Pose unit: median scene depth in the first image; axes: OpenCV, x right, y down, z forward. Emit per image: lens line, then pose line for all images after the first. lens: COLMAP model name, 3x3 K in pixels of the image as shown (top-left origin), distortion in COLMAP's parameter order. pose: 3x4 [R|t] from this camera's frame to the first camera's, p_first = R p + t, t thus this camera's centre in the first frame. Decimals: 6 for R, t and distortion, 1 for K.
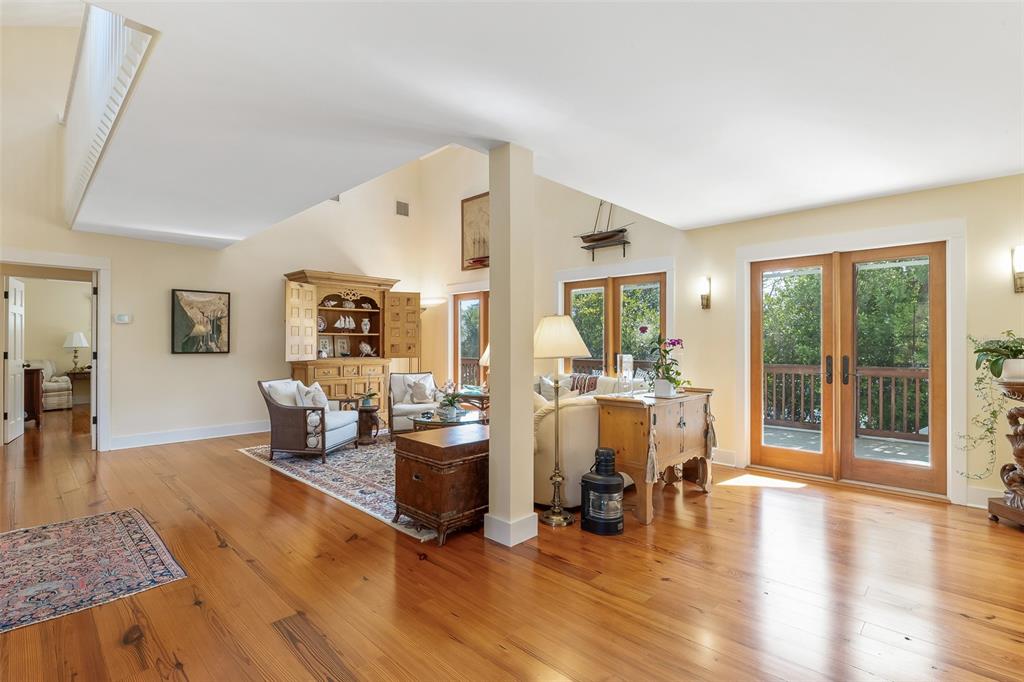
lens RADIAL K [[496.0, 0, 511.3], [0, 496.0, 337.8], [0, 0, 1]] dist [-0.006016, -0.000159]
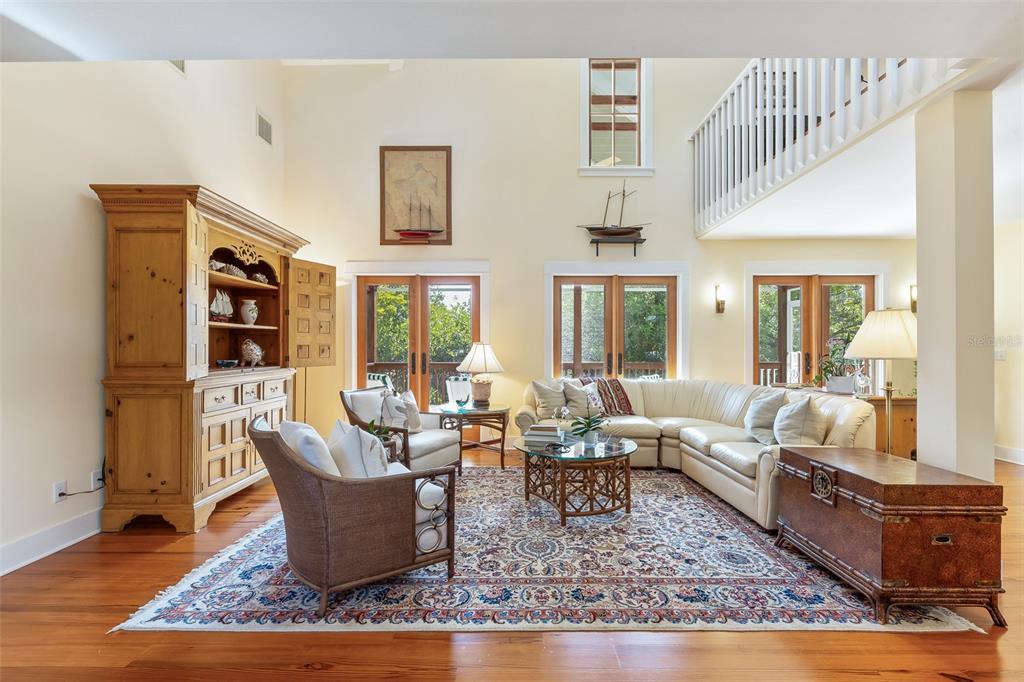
lens RADIAL K [[435.0, 0, 510.6], [0, 435.0, 352.0], [0, 0, 1]] dist [-0.004366, -0.000670]
pose [[0.711702, -0.006762, 0.702449, -0.441233], [-0.006675, 0.999843, 0.016388, 0.011561], [-0.702449, -0.016352, 0.711546, 0.440243]]
